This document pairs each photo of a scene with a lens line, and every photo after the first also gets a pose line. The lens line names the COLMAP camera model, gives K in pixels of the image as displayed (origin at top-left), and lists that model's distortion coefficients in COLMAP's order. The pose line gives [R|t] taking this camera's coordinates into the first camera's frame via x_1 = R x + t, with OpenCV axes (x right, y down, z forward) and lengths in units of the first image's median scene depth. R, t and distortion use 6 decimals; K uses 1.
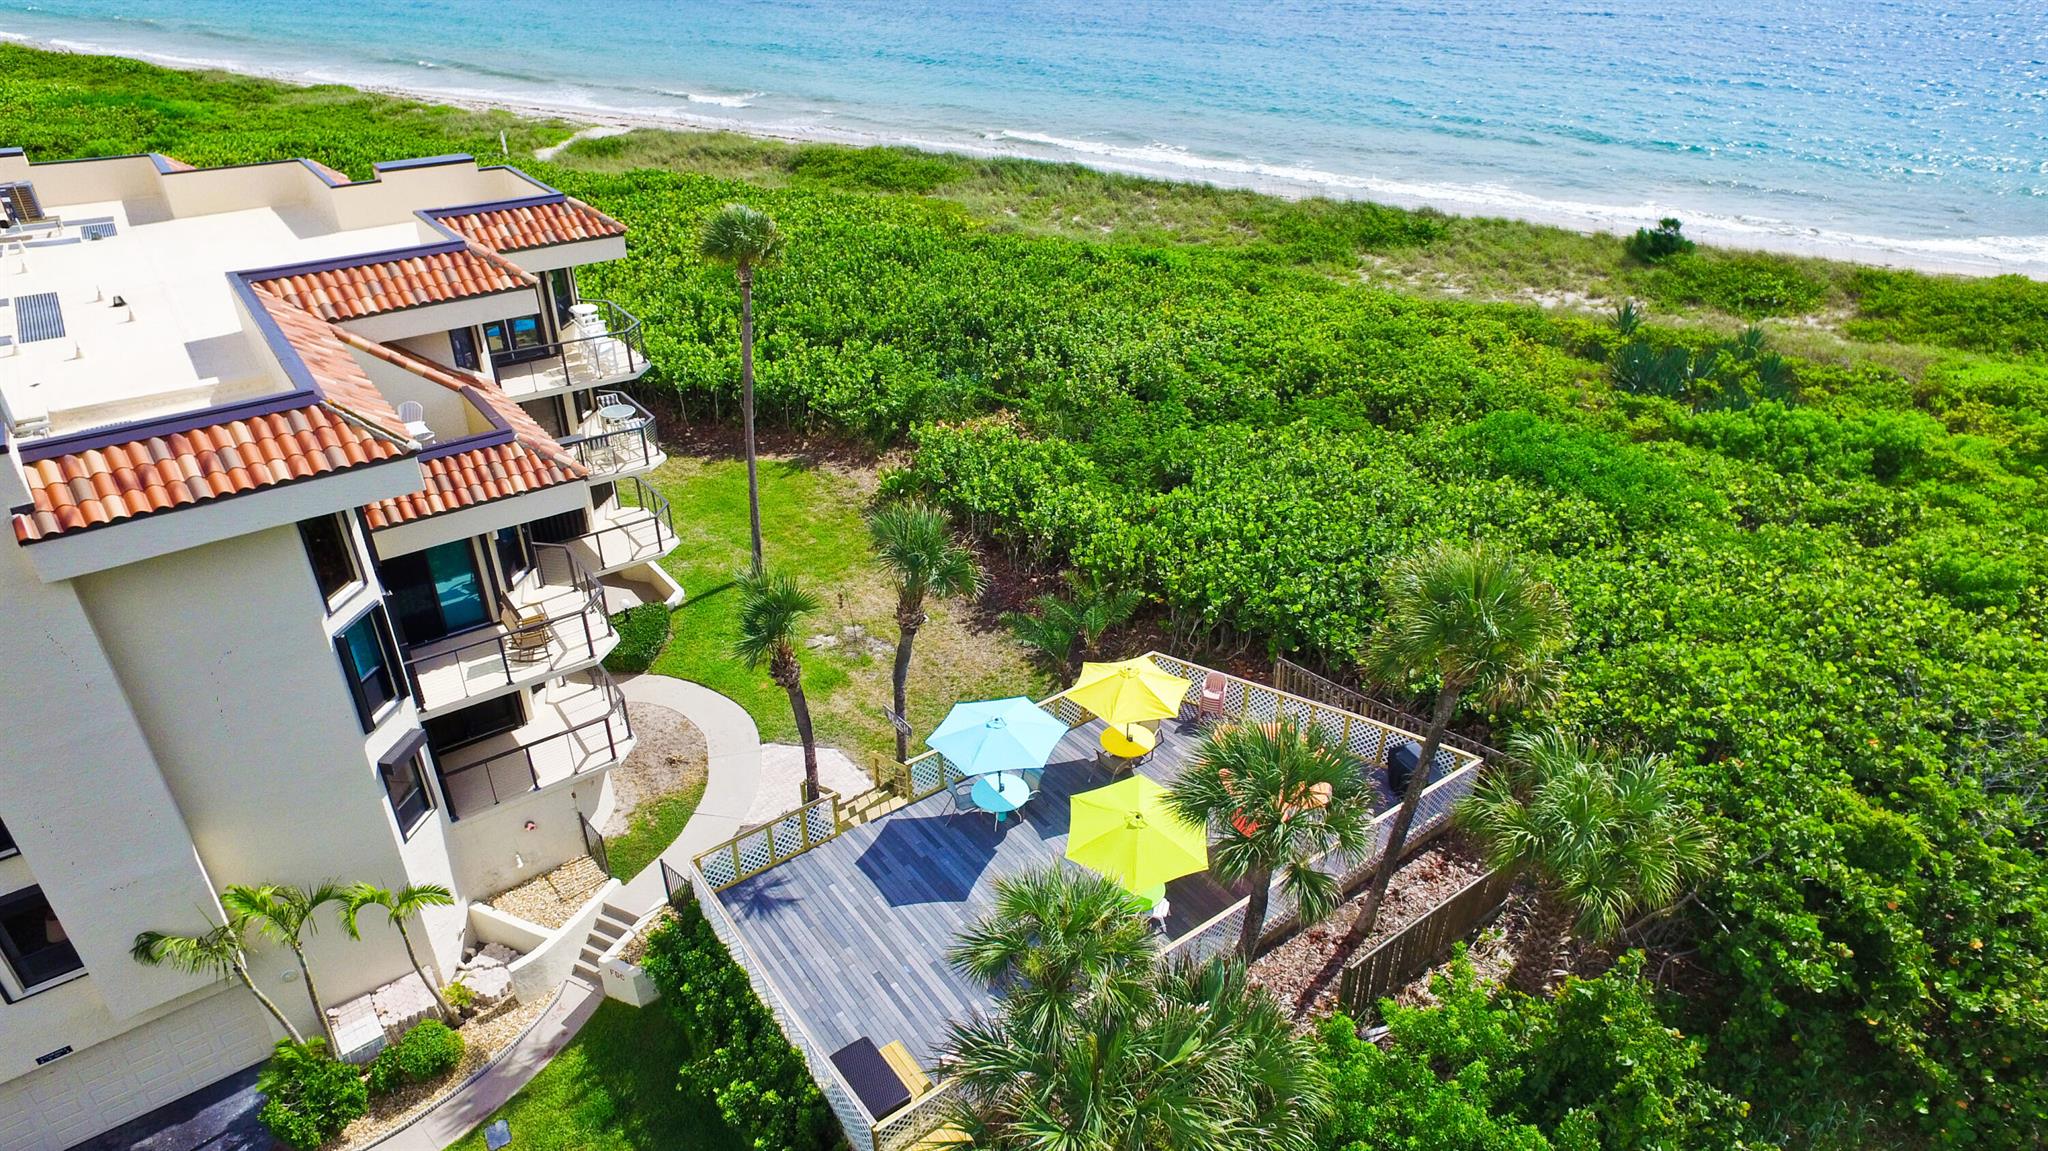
lens RADIAL K [[1214.5, 0, 1024.0], [0, 1214.5, 575.5], [0, 0, 1]] dist [-0.000292, 0.000199]
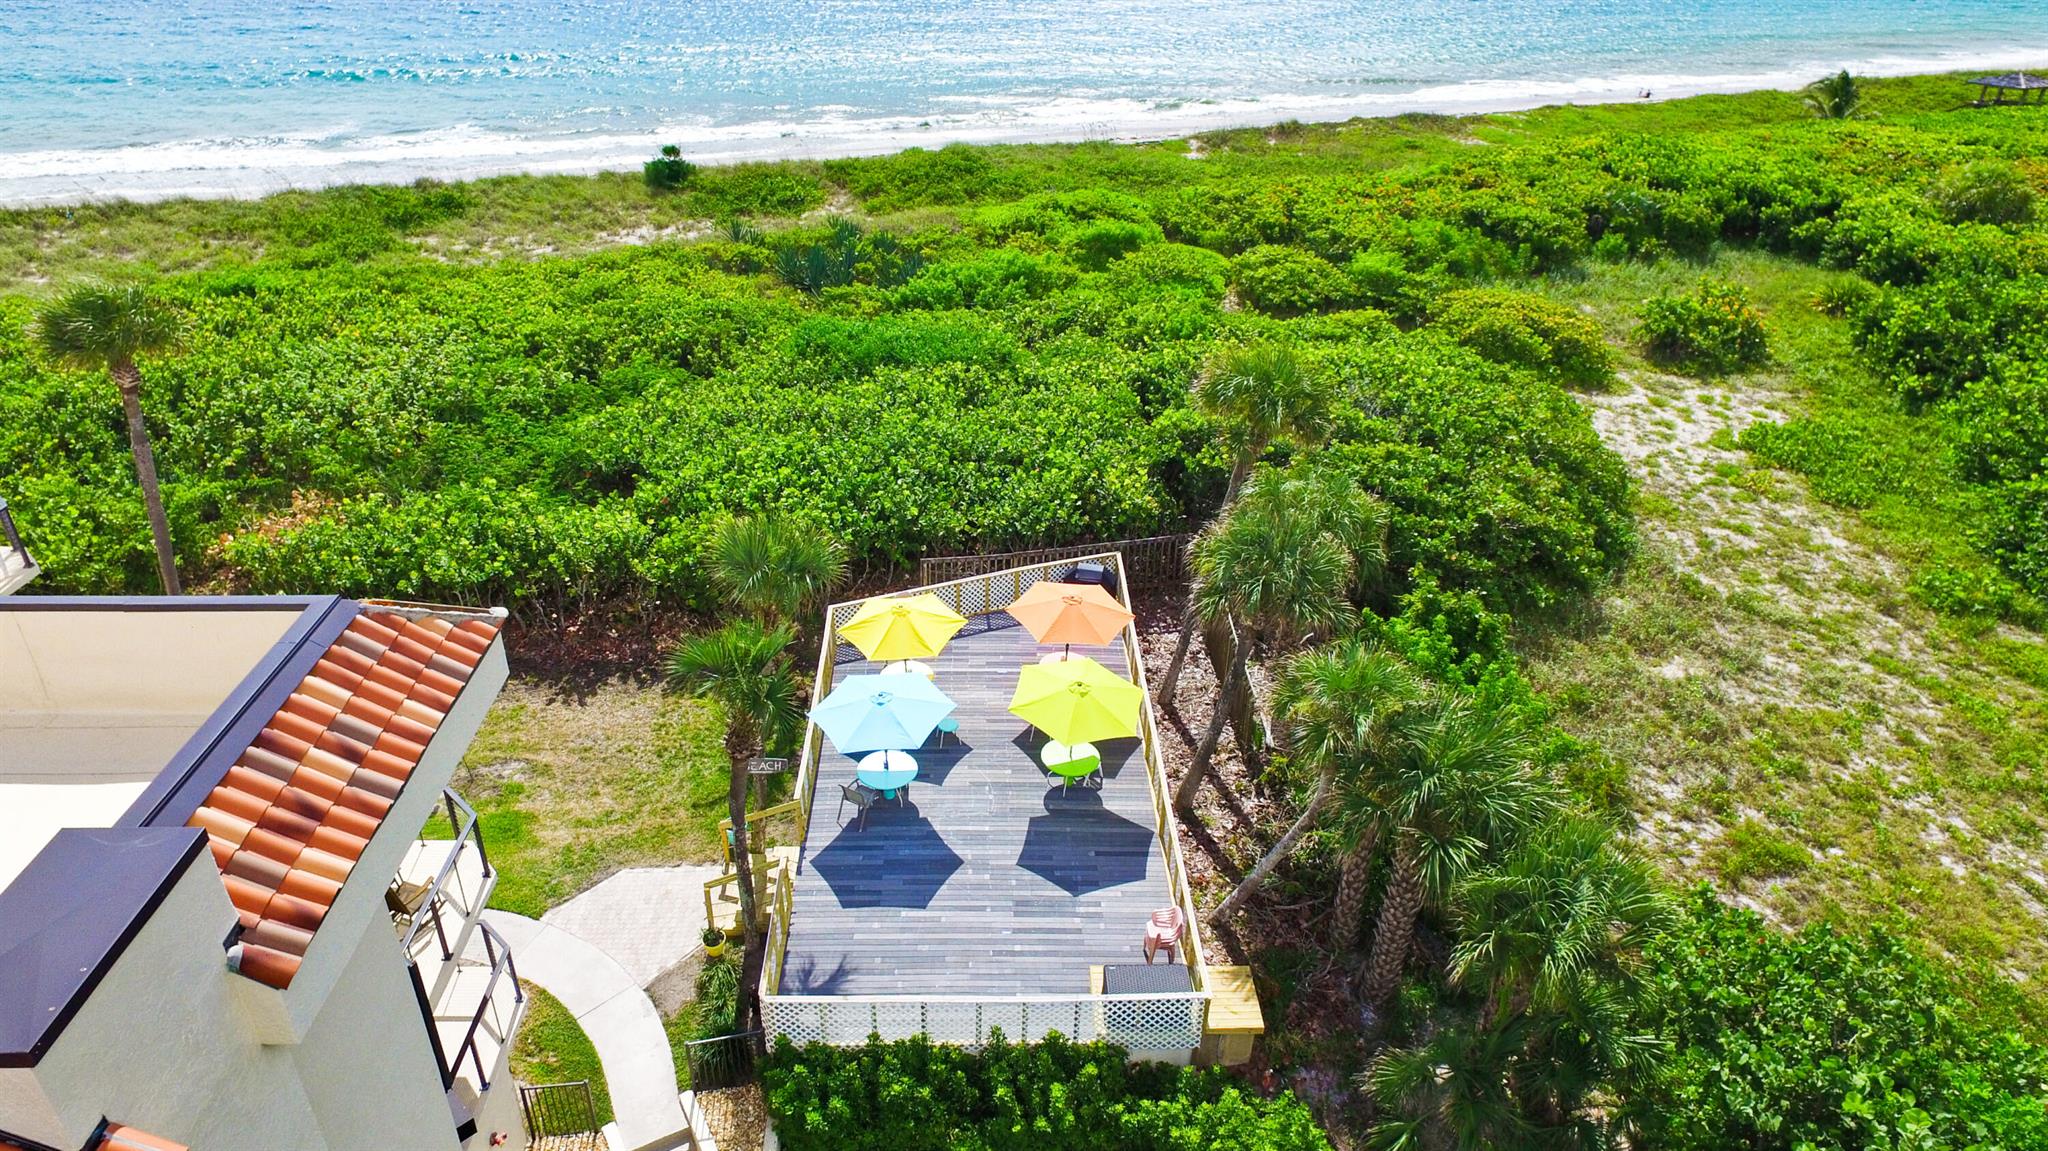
lens RADIAL K [[1267.4, 0, 1024.0], [0, 1267.4, 575.5], [0, 0, 1]] dist [0.003187, 0.003851]
pose [[0.573693, -0.394765, 0.717661, -0.347765], [0.383487, 0.903679, 0.190532, -0.062294], [-0.723750, 0.165907, 0.669822, 0.118630]]
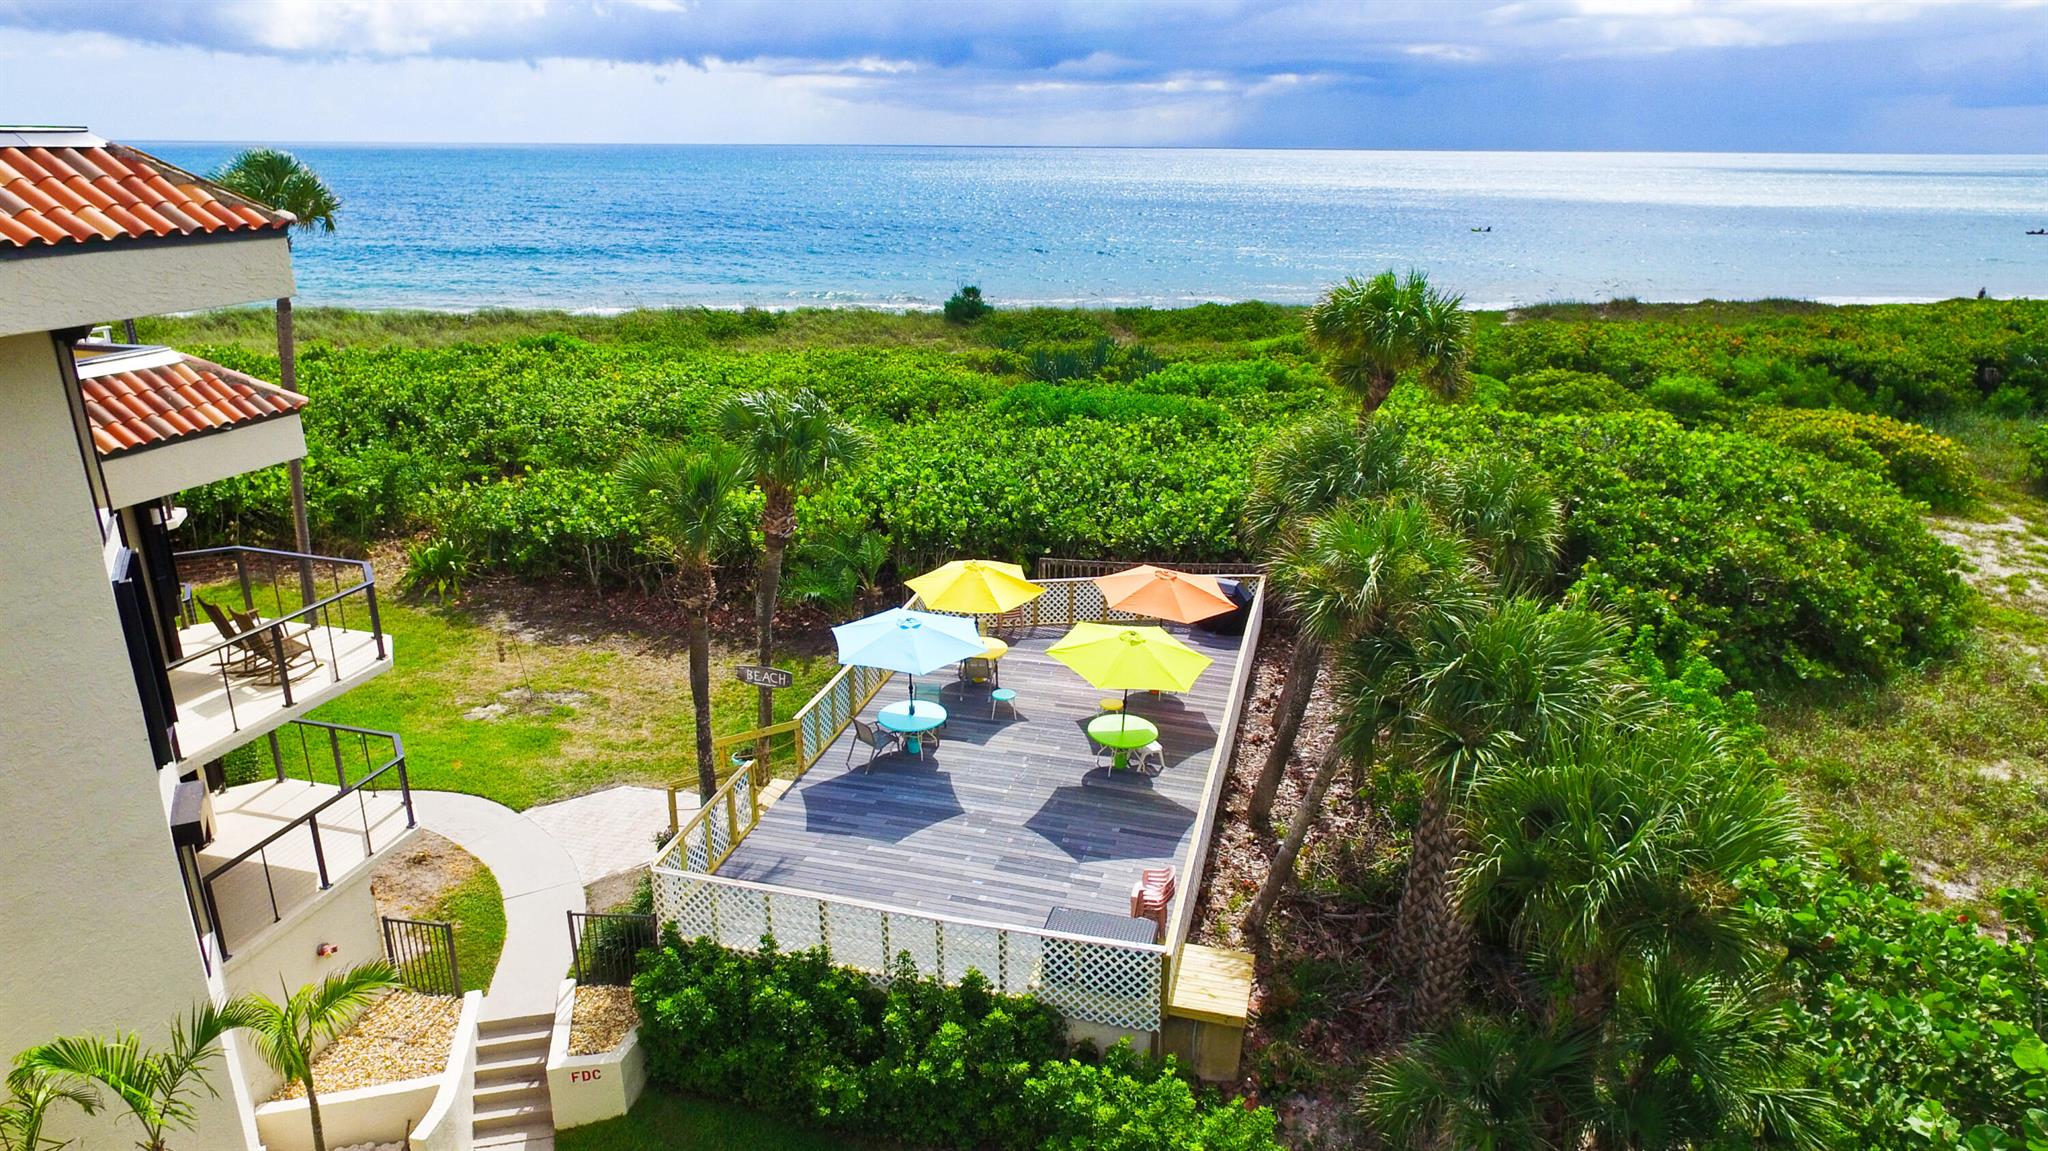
lens RADIAL K [[1267.4, 0, 1024.0], [0, 1267.4, 575.5], [0, 0, 1]] dist [0.003187, 0.003851]
pose [[0.782268, -0.200825, 0.589683, -0.260881], [0.301755, 0.950298, -0.076669, 0.098727], [-0.544977, 0.237916, 0.803987, 0.116394]]
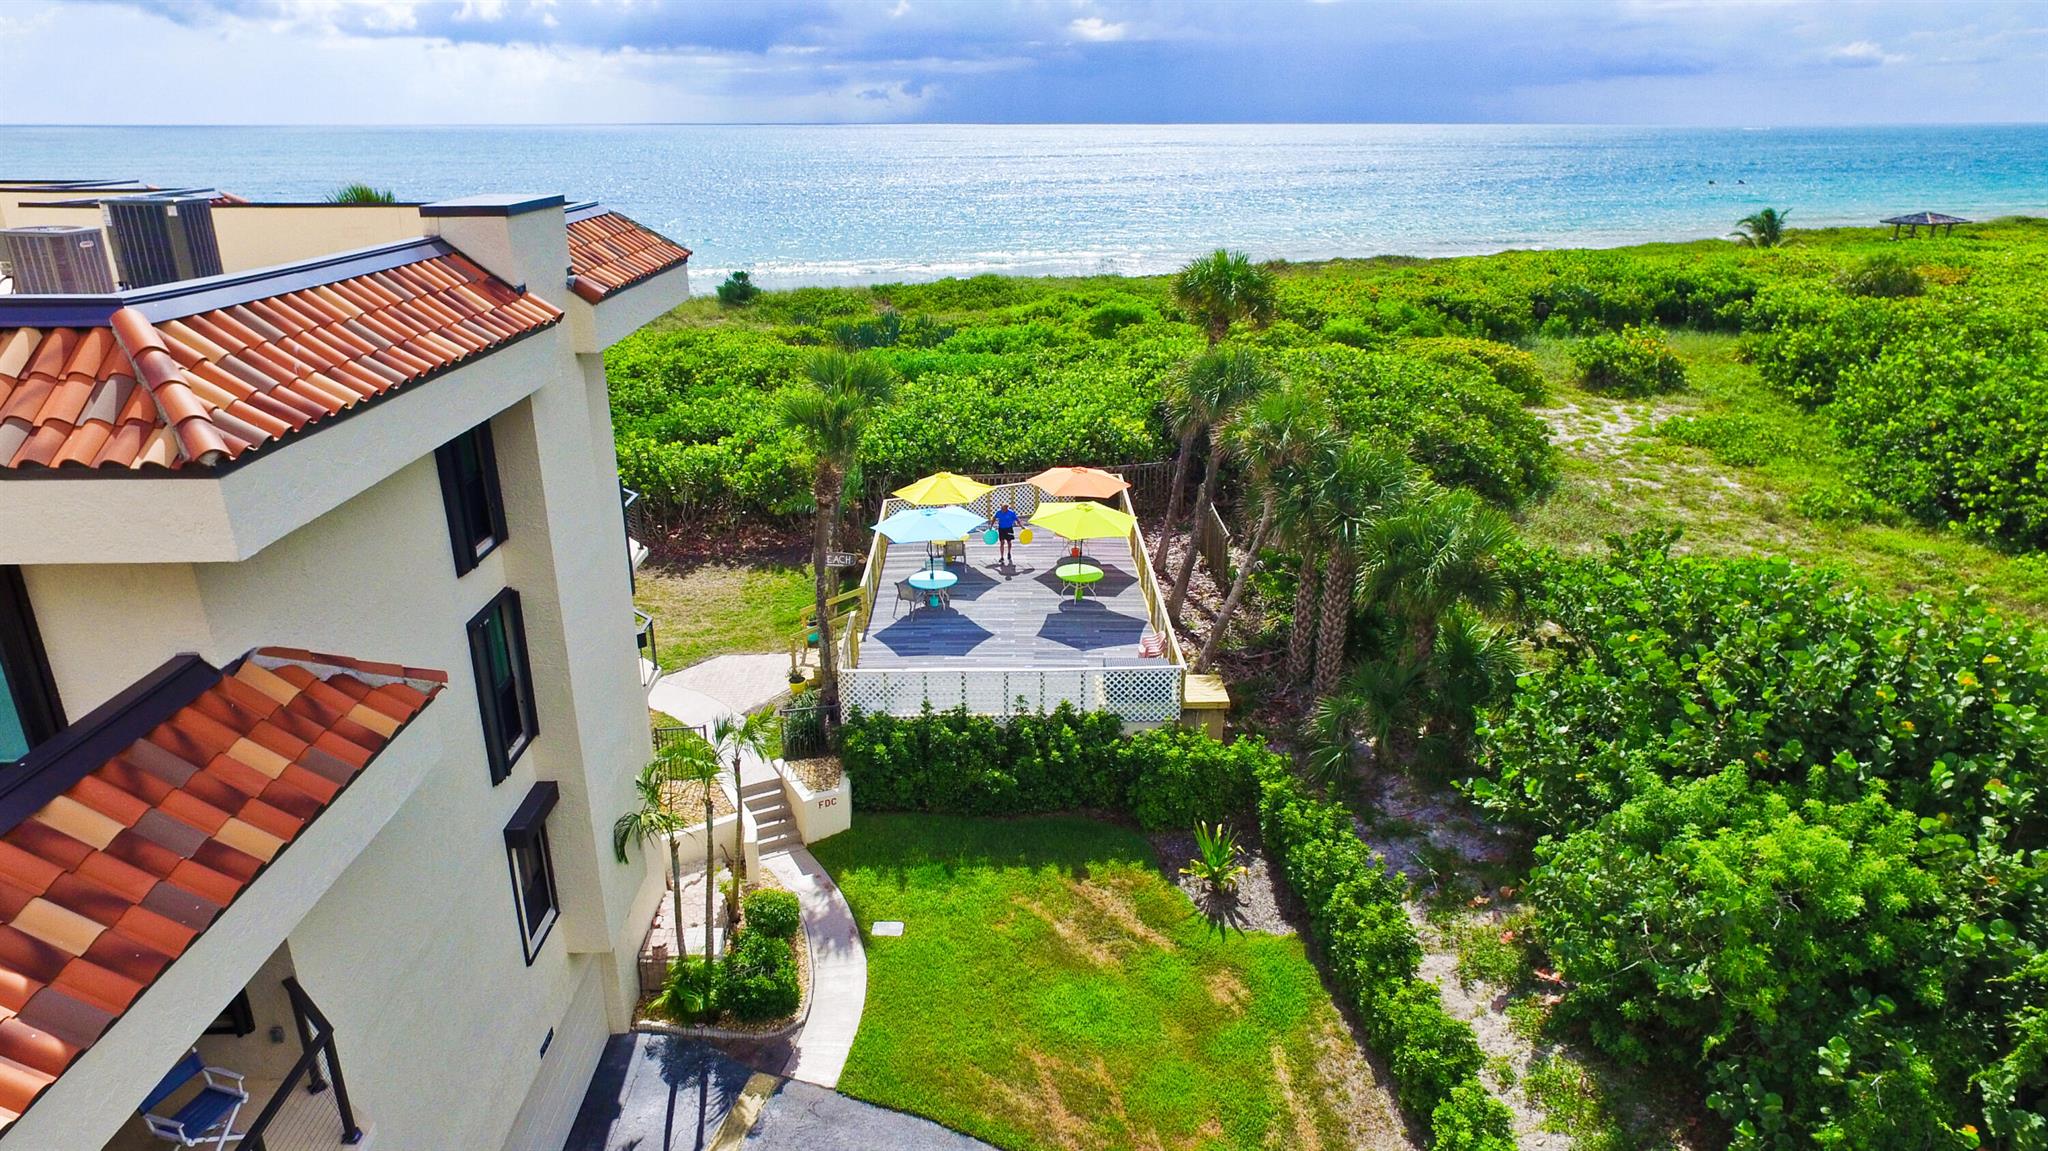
lens RADIAL K [[1236.7, 0, 1024.0], [0, 1236.7, 575.5], [0, 0, 1]] dist [0.001277, -0.000137]
pose [[0.586518, -0.286488, 0.757576, -0.504111], [0.400452, 0.915602, 0.036216, 0.092841], [-0.704013, 0.282132, 0.651741, 0.068461]]
